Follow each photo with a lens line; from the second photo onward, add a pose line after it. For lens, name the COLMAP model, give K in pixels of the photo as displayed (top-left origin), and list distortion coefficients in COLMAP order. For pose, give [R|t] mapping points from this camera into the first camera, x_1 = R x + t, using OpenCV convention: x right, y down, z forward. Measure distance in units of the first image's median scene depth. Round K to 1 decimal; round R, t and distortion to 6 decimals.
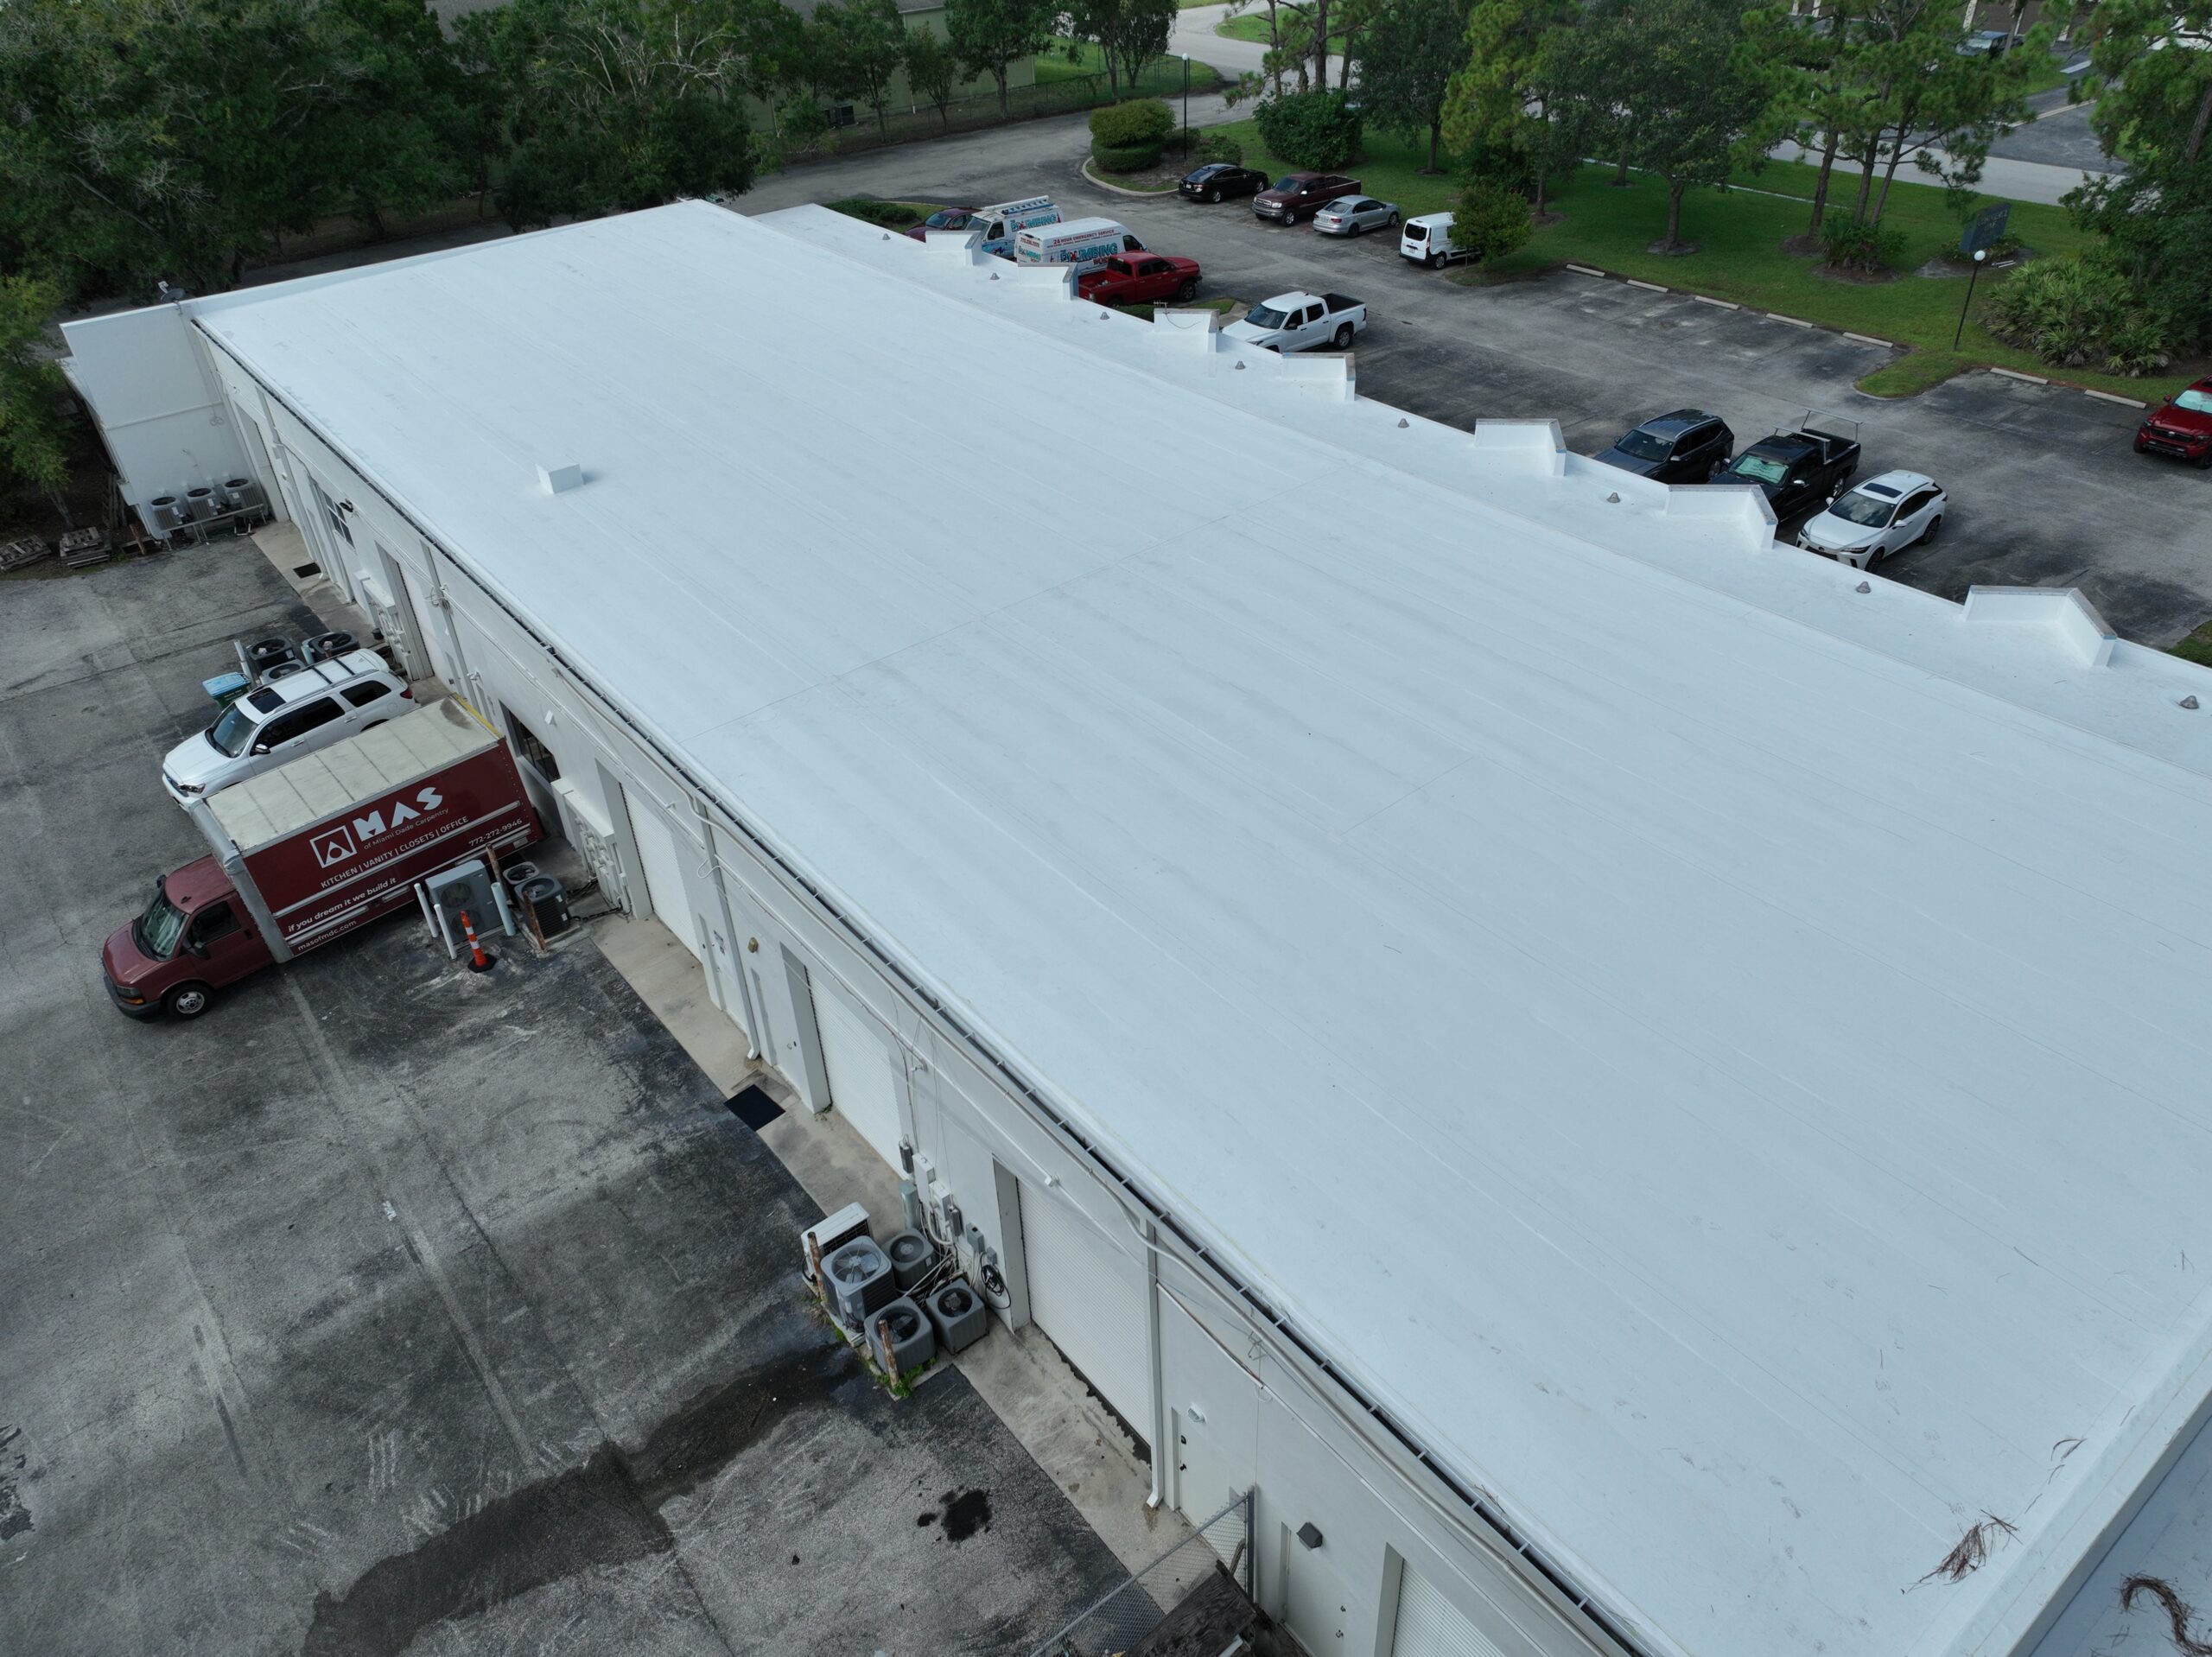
lens RADIAL K [[1556.4, 0, 1118.6], [0, 1556.4, 816.0], [0, 0, 1]] dist [-0.004661, 0.020907]
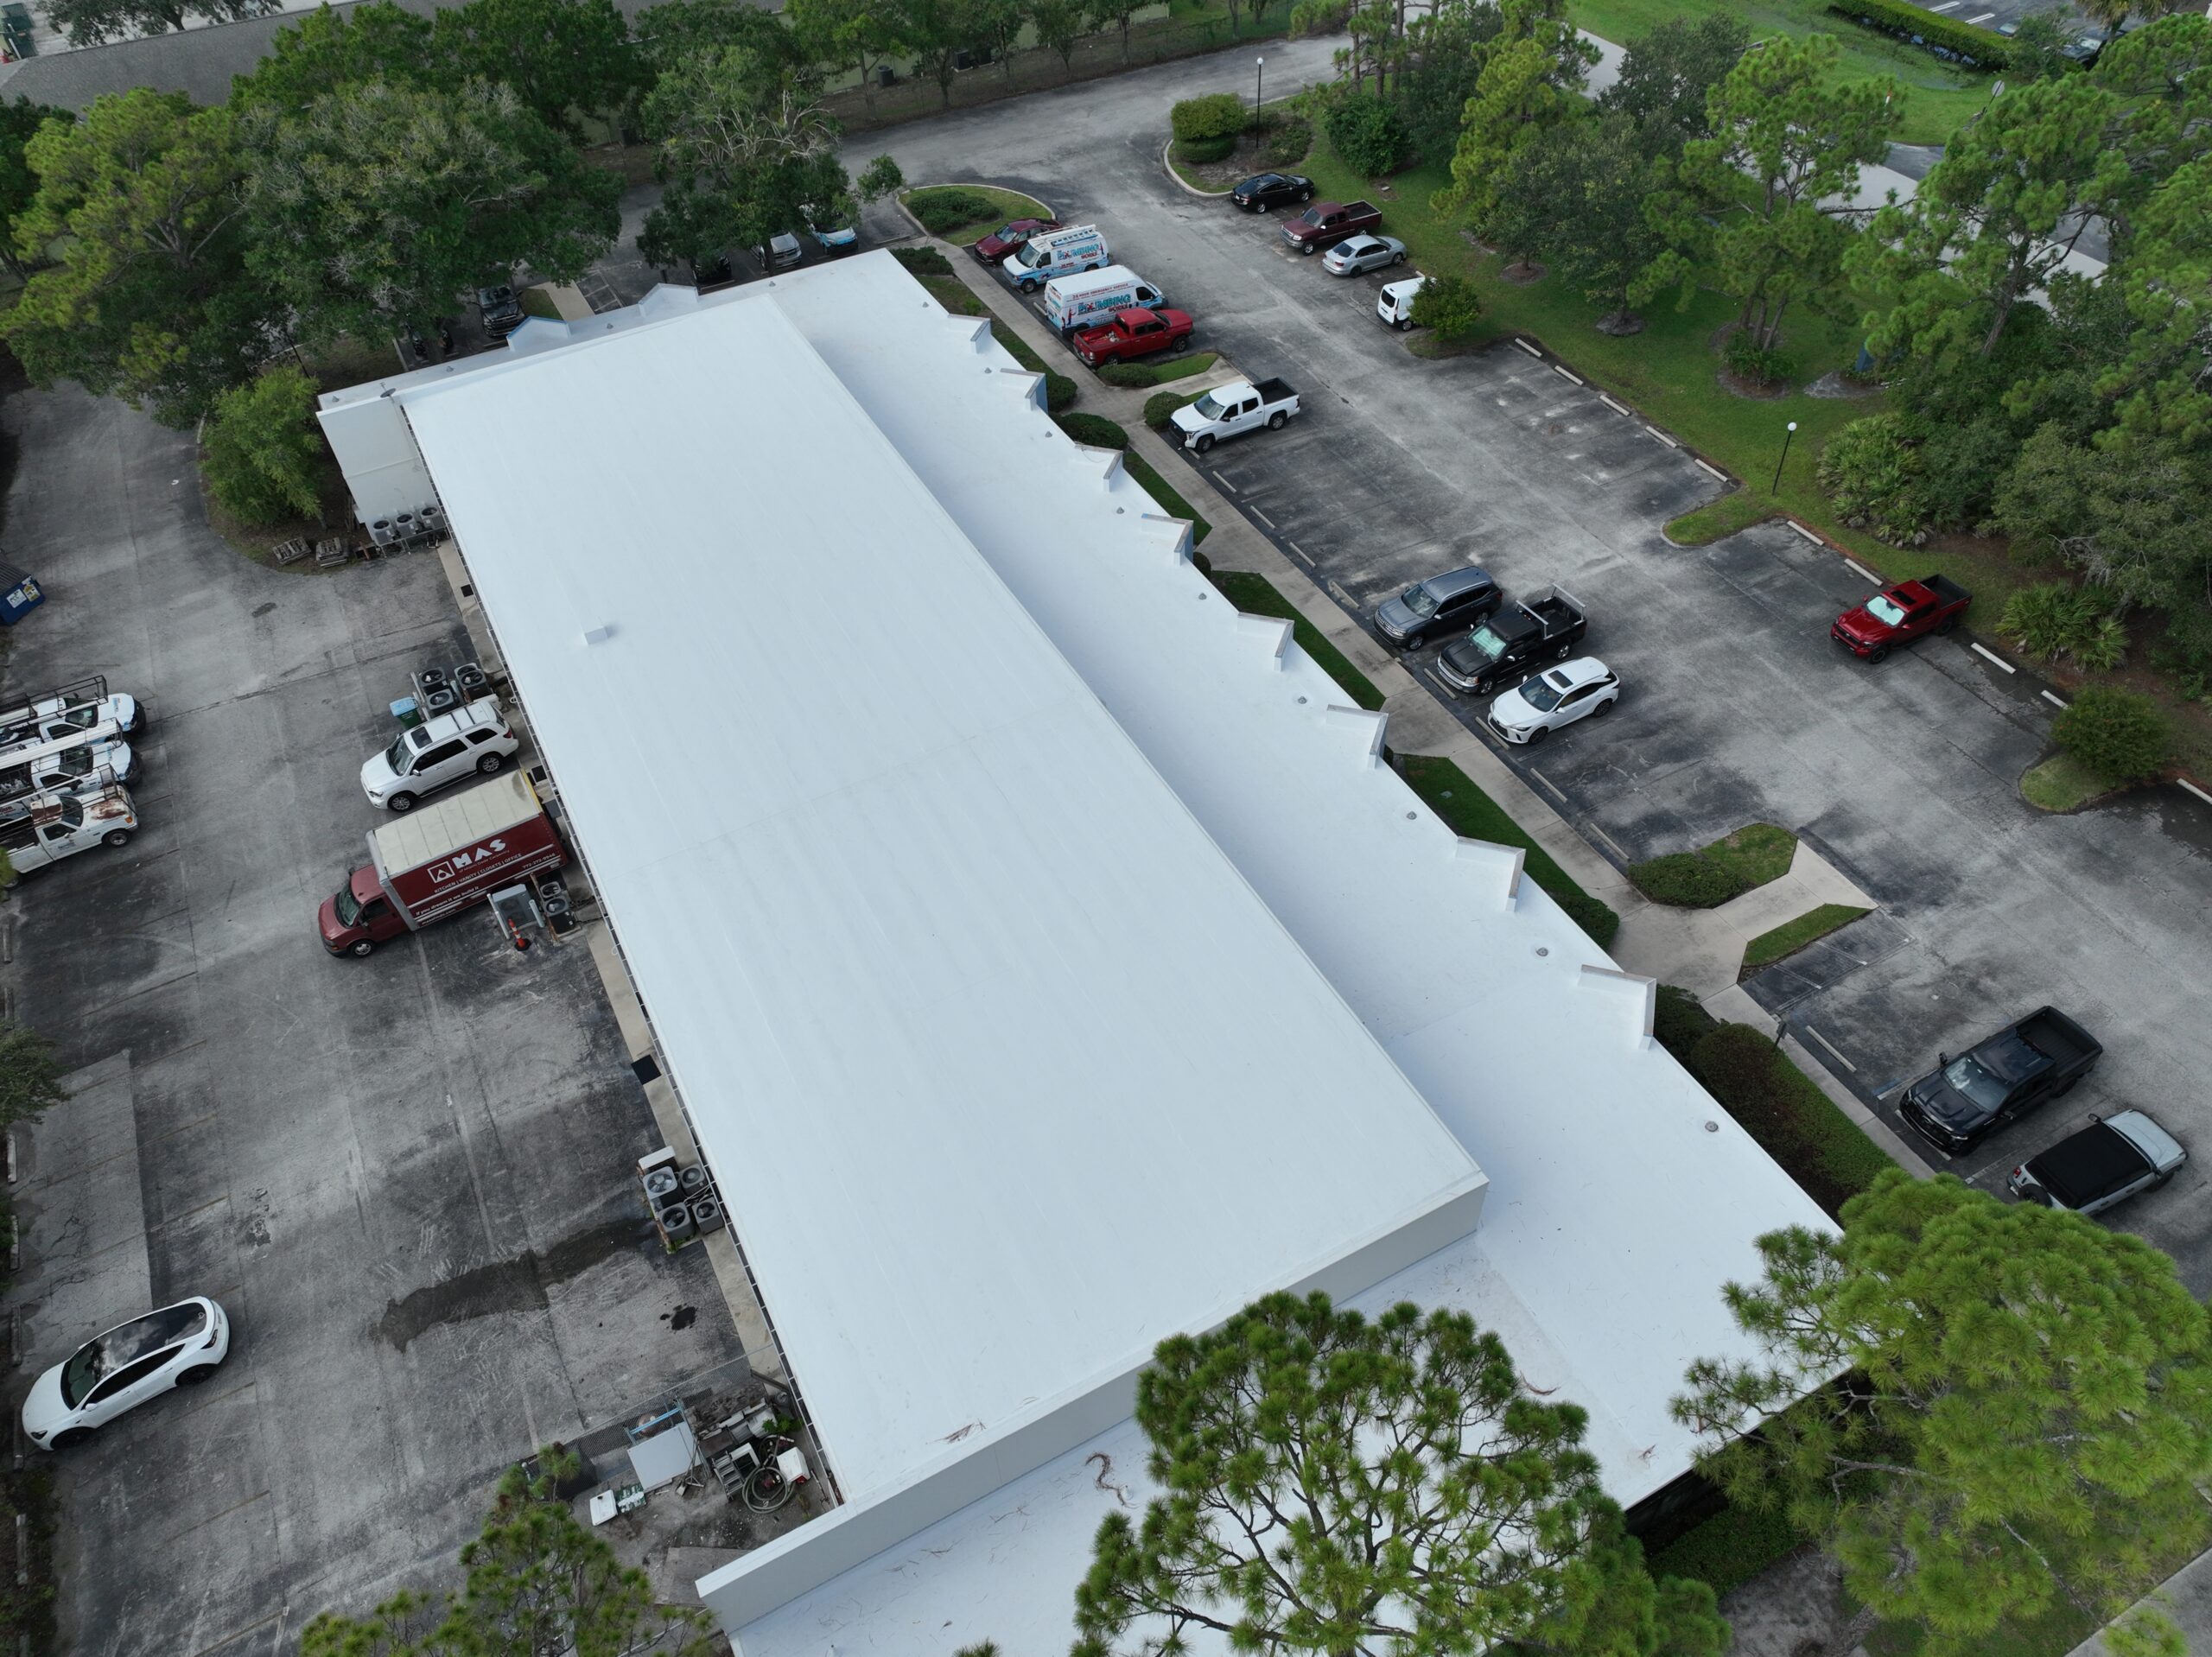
lens RADIAL K [[1556.4, 0, 1118.6], [0, 1556.4, 816.0], [0, 0, 1]] dist [-0.004661, 0.020907]
pose [[0.982404, 0.132927, -0.131197, 0.446935], [-0.106412, 0.975664, 0.191719, -0.449132], [0.153489, -0.174384, 0.972641, -0.544920]]
